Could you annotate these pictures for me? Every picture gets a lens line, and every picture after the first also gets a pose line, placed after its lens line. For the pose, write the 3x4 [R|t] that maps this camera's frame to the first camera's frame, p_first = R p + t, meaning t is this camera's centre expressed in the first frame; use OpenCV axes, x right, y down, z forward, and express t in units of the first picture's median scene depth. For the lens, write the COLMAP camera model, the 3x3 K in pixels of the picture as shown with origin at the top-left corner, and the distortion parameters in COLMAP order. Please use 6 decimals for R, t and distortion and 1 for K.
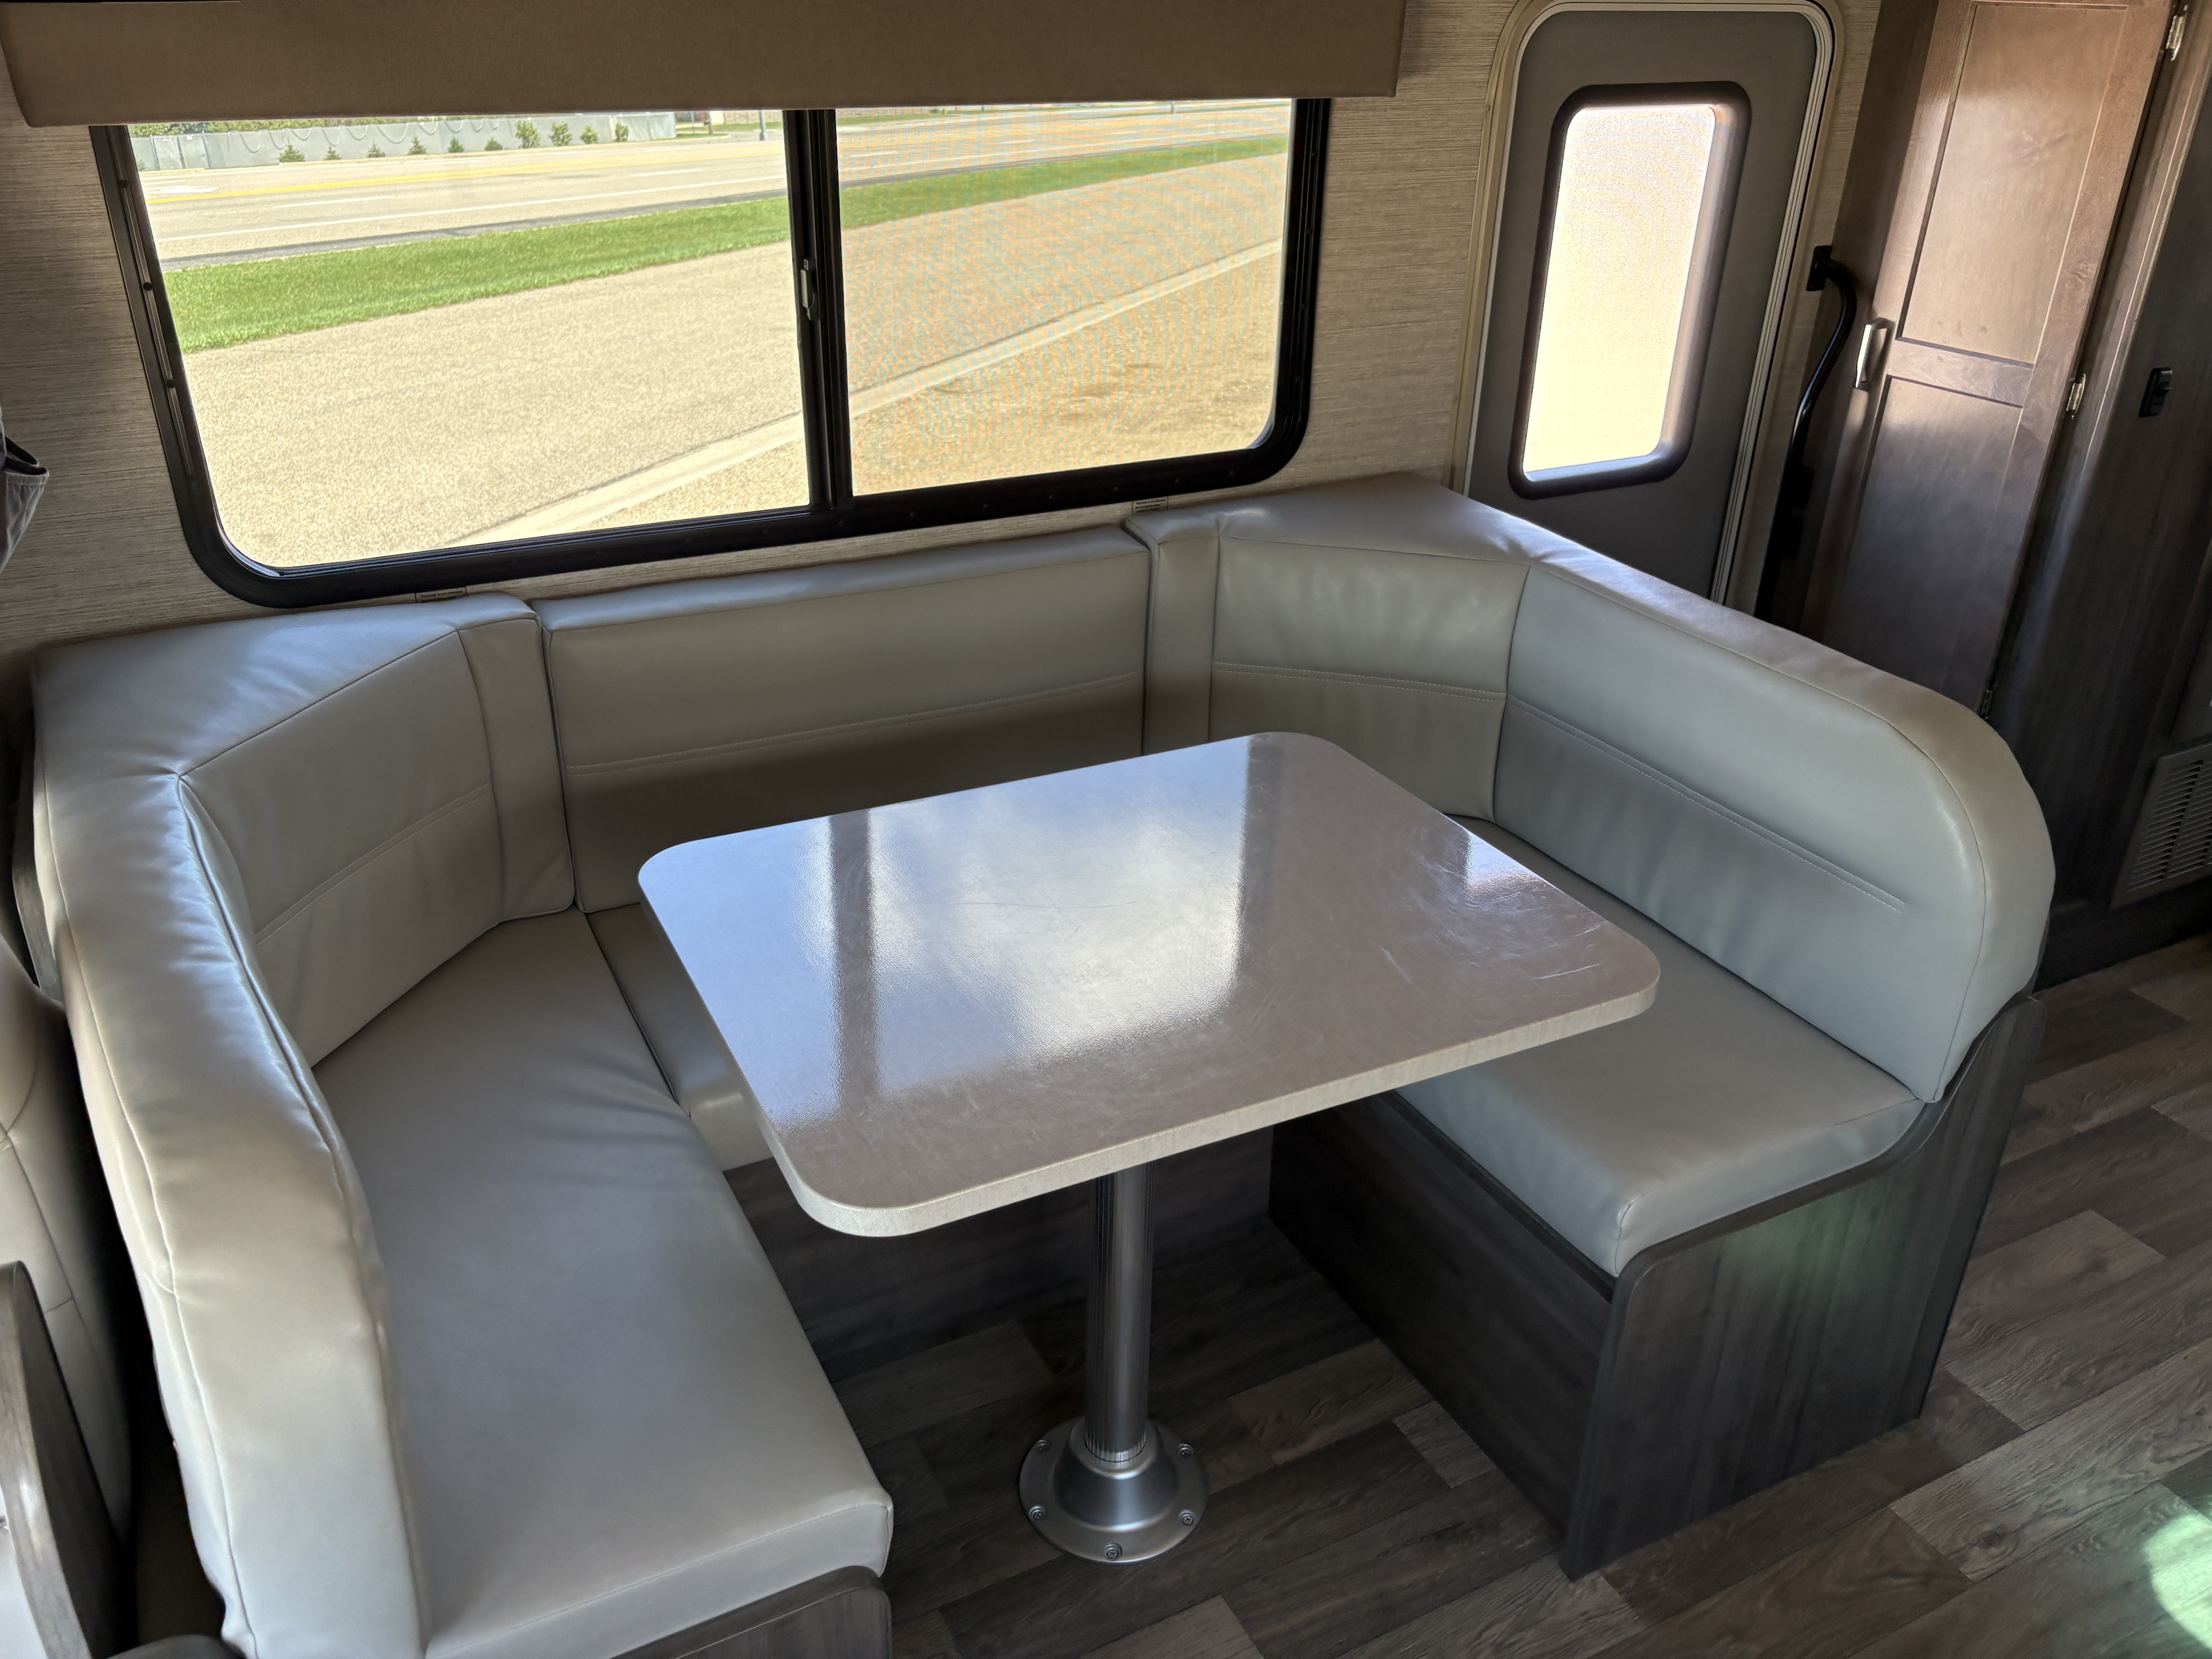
lens RADIAL K [[1679.9, 0, 1098.5], [0, 1679.9, 830.0], [0, 0, 1]] dist [0.008486, -0.005254]
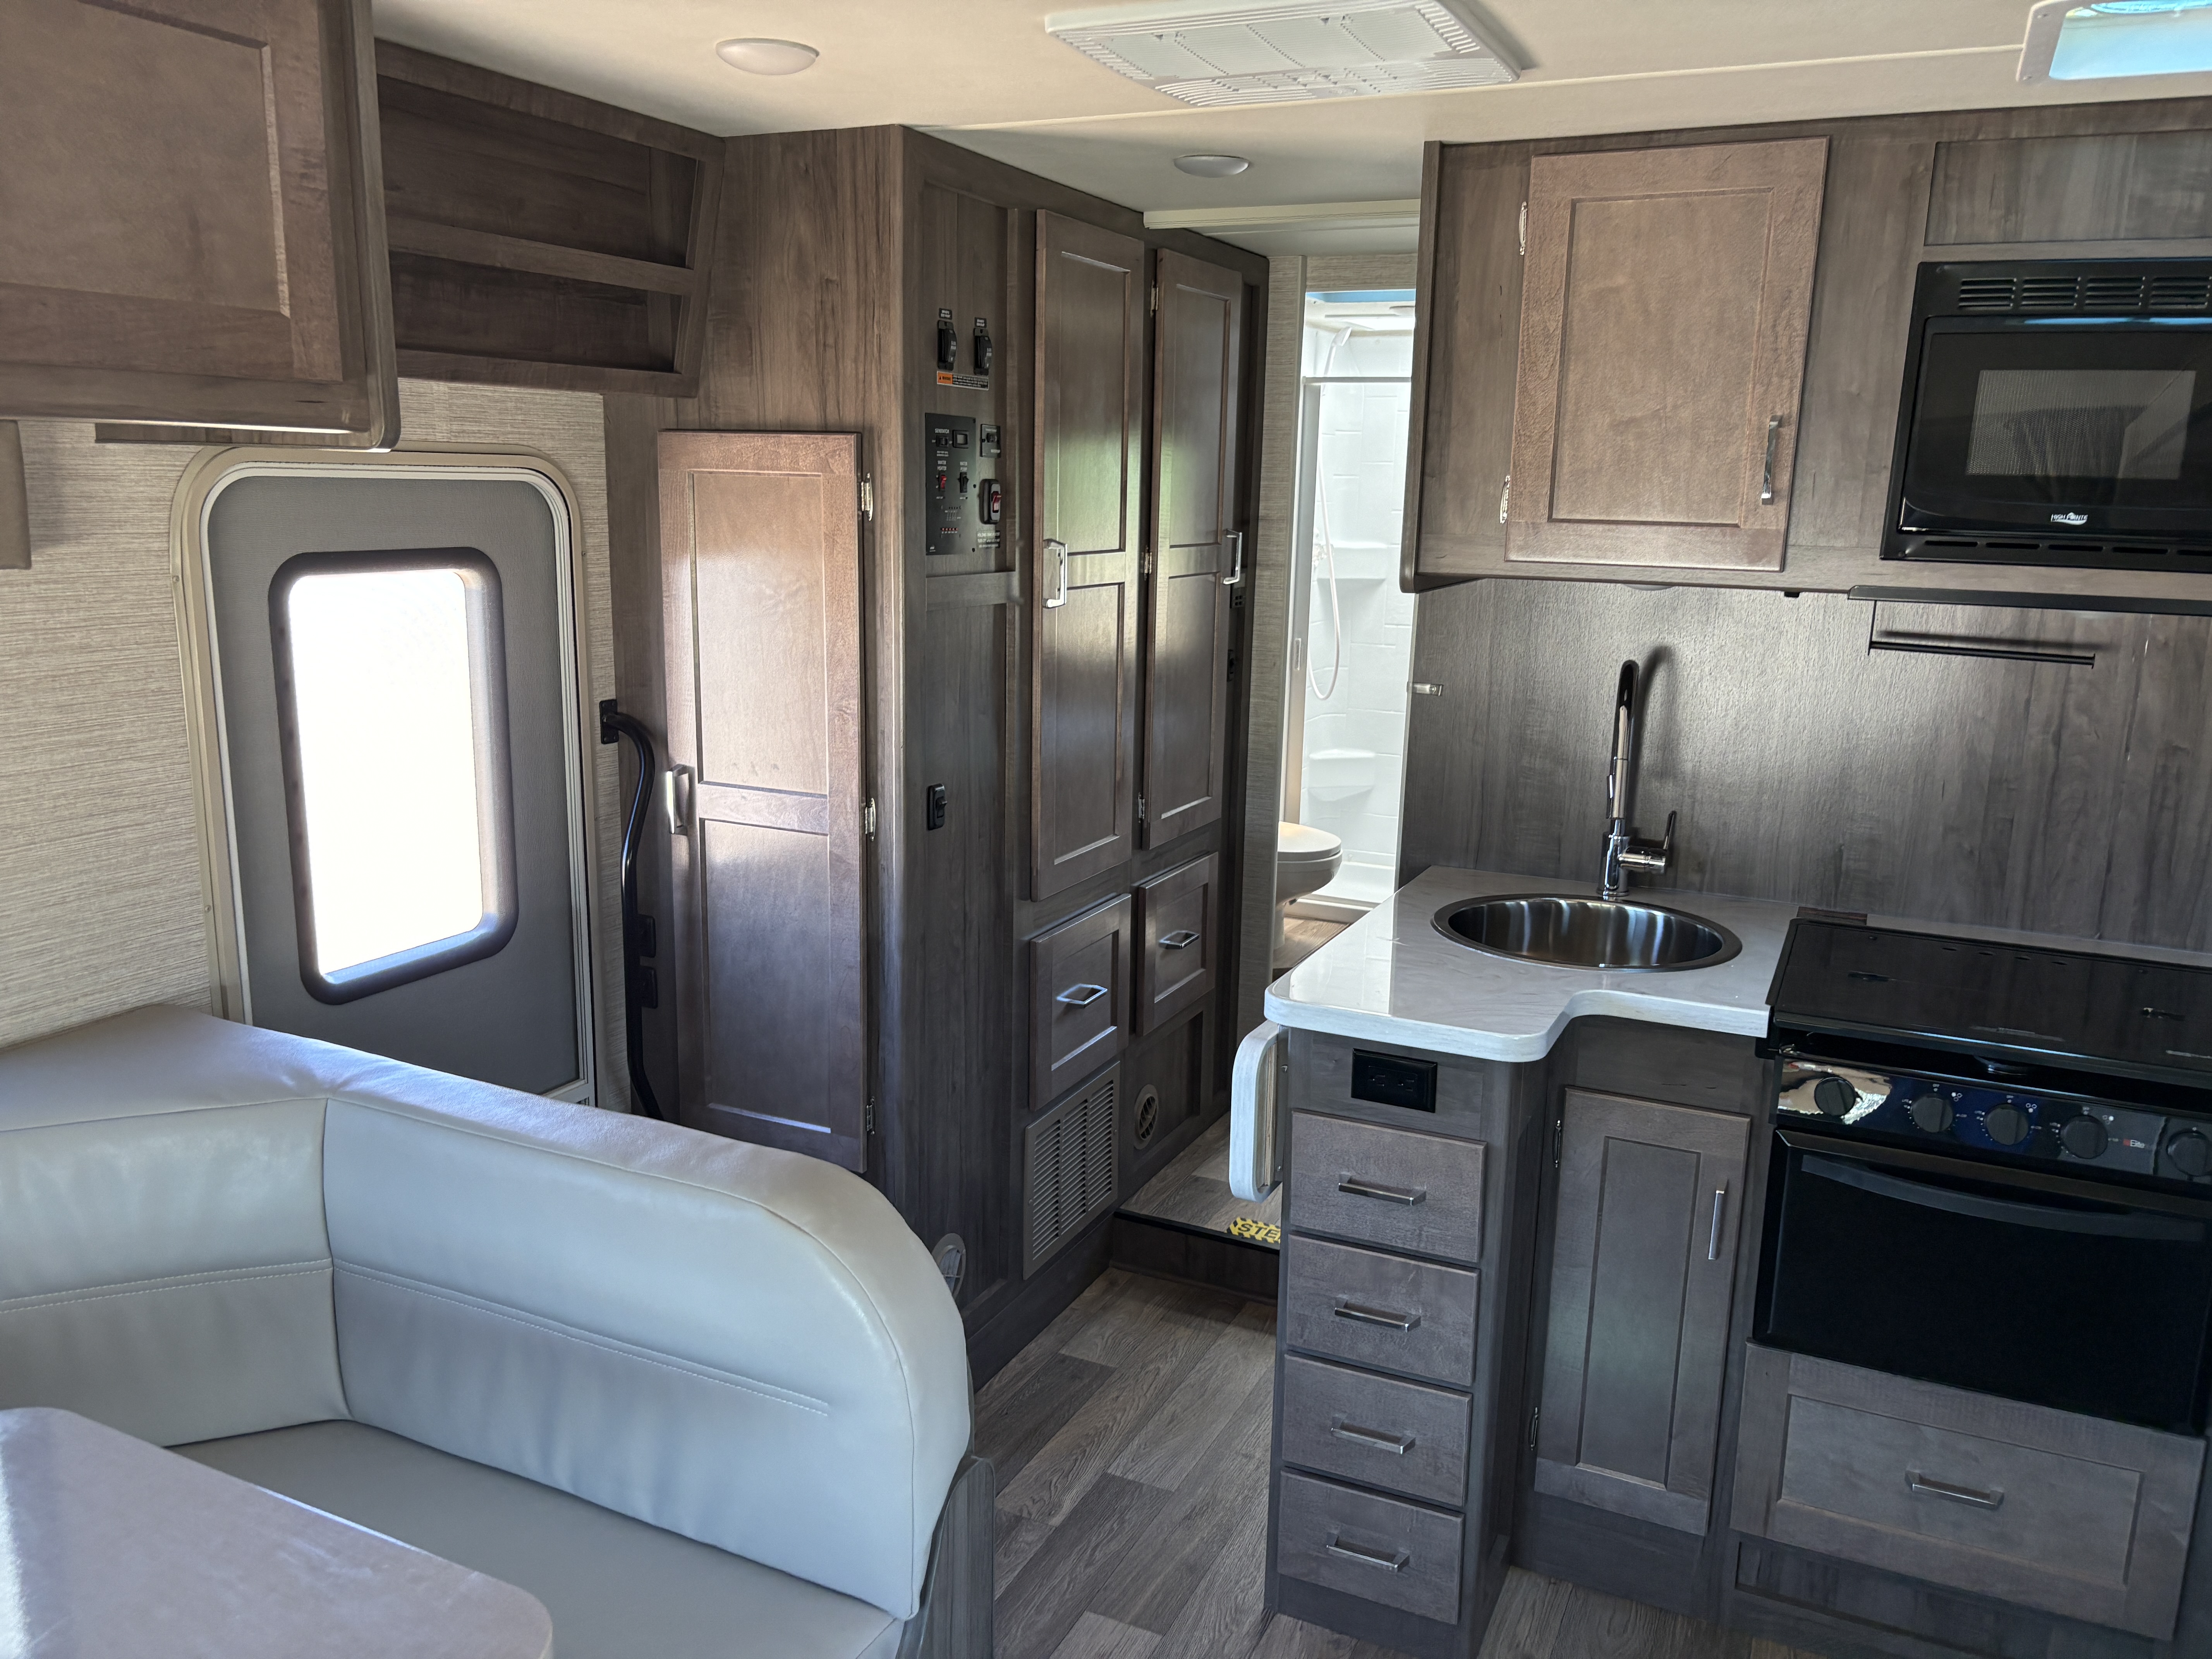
lens RADIAL K [[1655.7, 0, 1109.1], [0, 1655.7, 846.2], [0, 0, 1]] dist [0.030835, -0.035235]
pose [[0.795184, -0.126551, 0.593016, 0.087422], [0.264705, 0.952319, -0.151719, -0.046957], [-0.545540, 0.277619, 0.790768, 0.112619]]
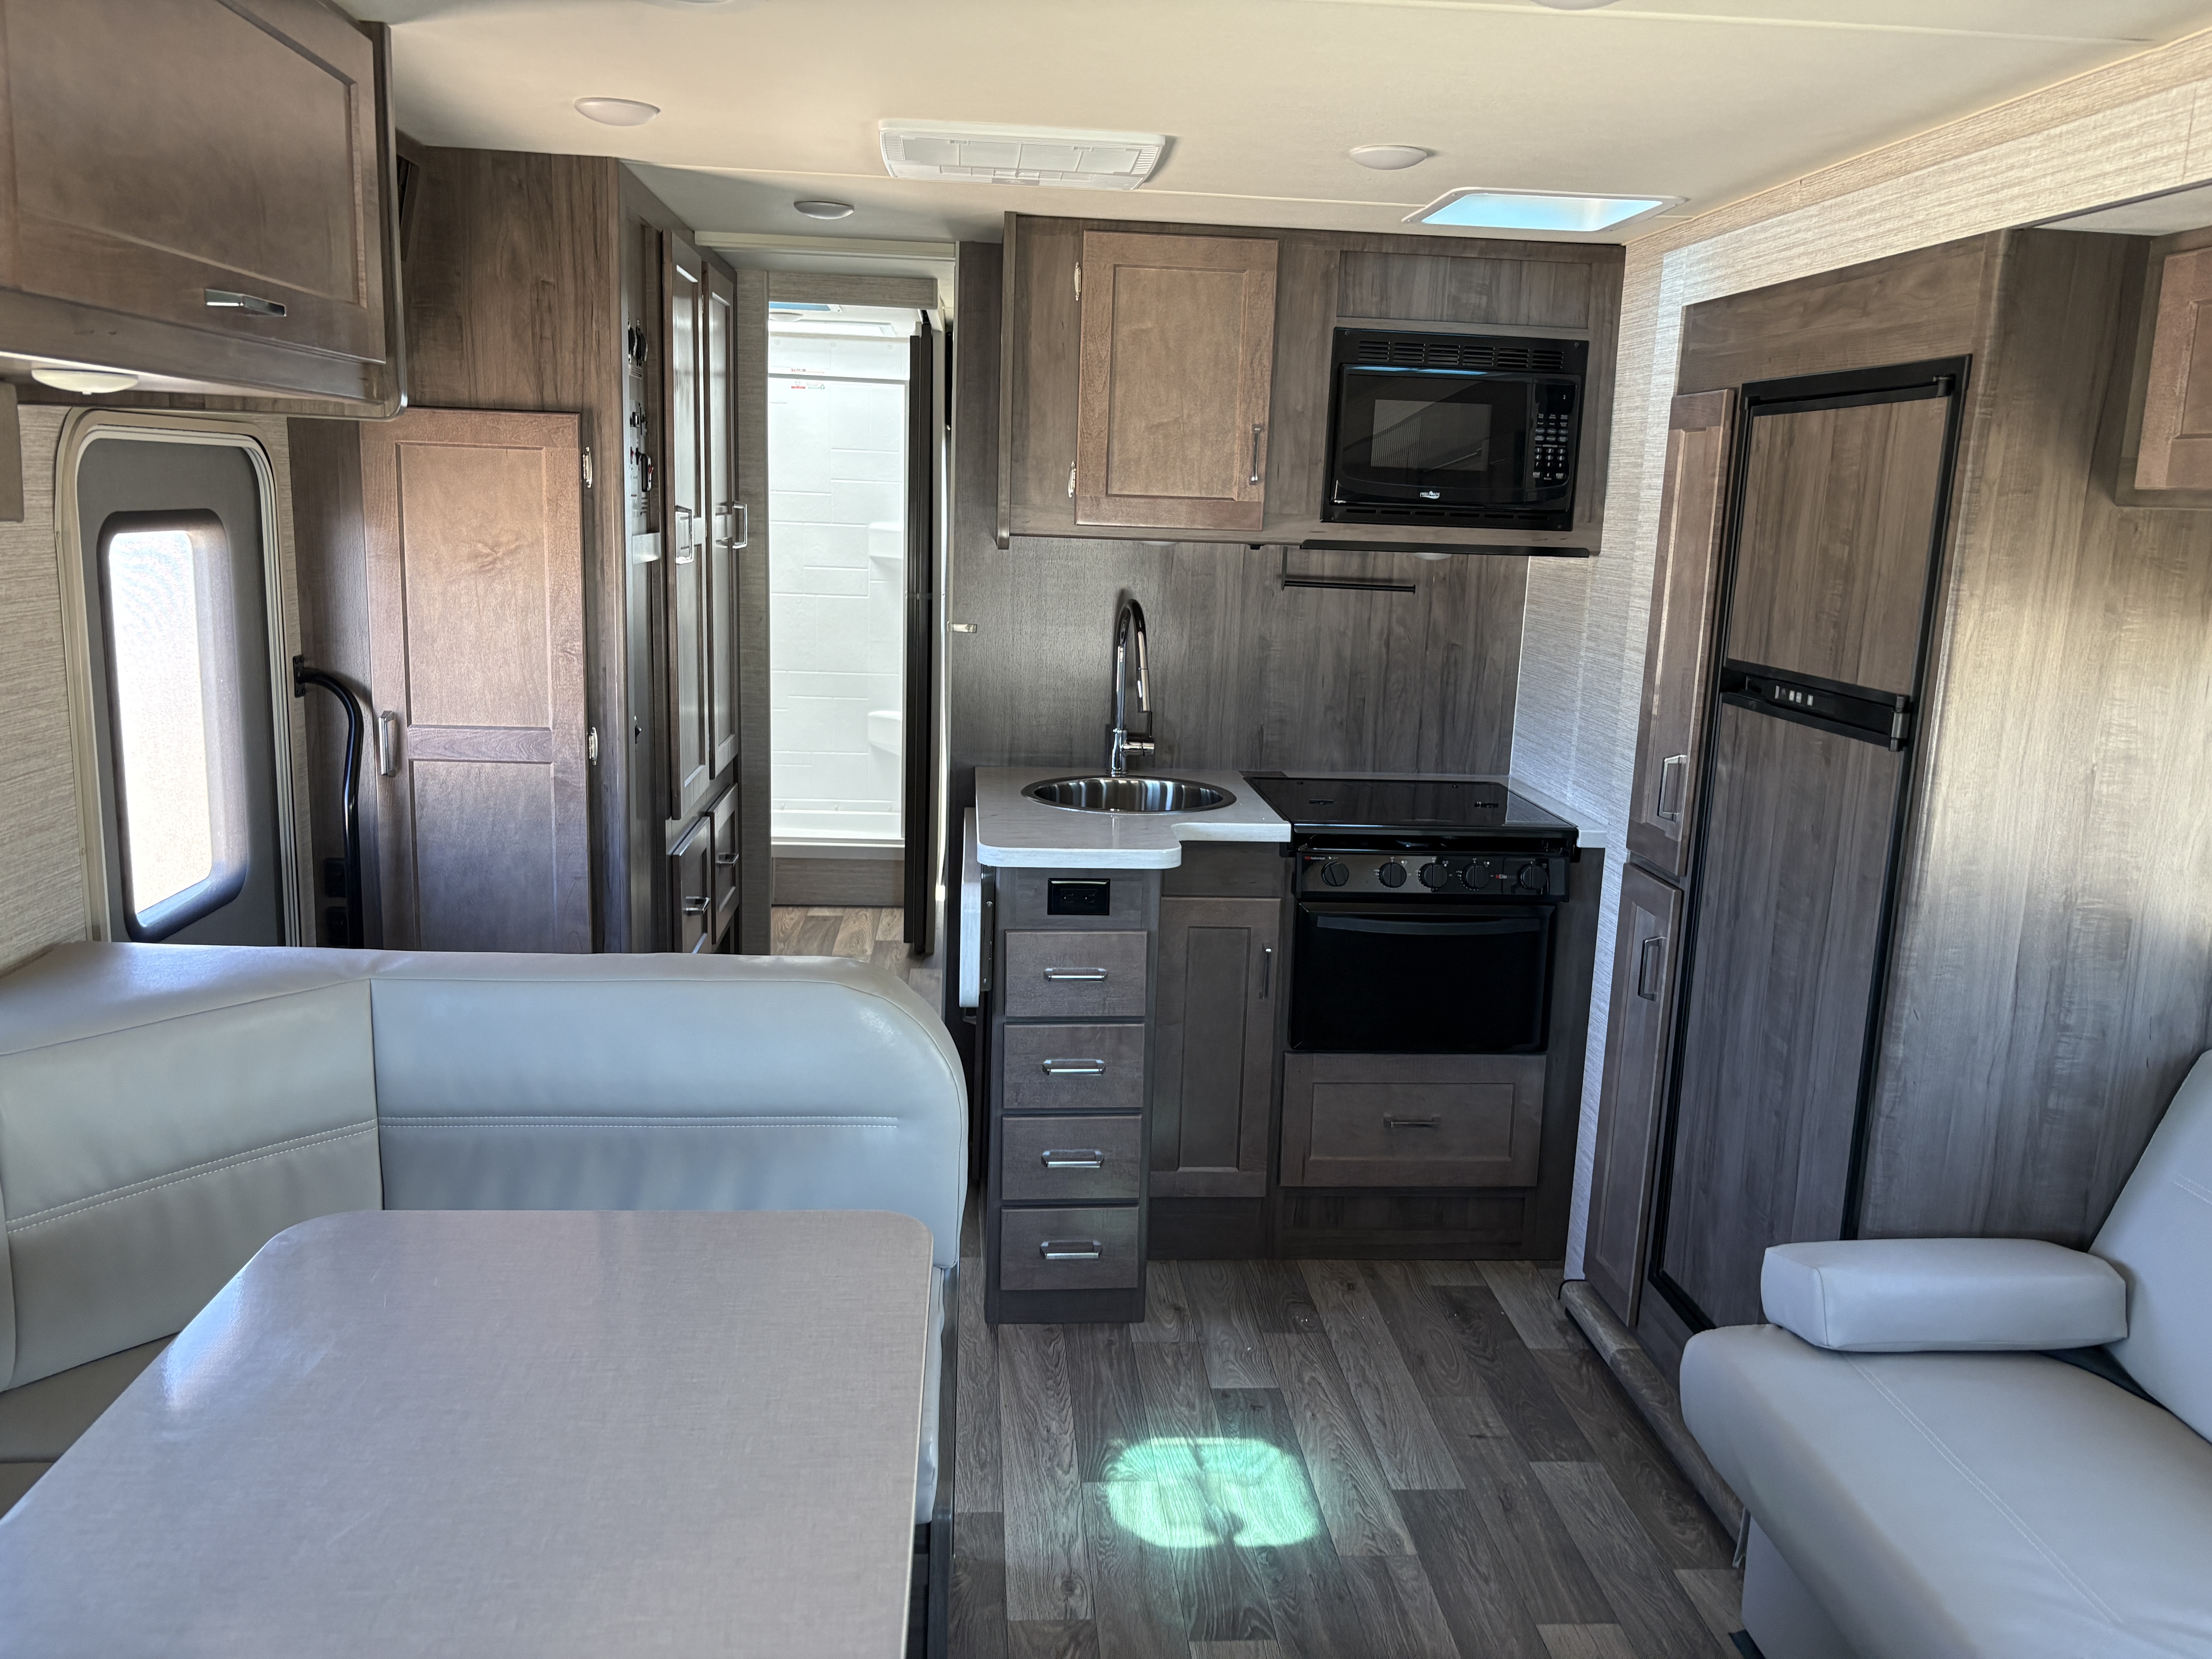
lens RADIAL K [[1674.3, 0, 1081.2], [0, 1674.3, 830.9], [0, 0, 1]] dist [0.009971, 0.009739]
pose [[0.396266, -0.181248, 0.900068, -0.373478], [0.389292, 0.921007, 0.014074, -0.082388], [-0.831520, 0.344812, 0.435522, 0.205773]]
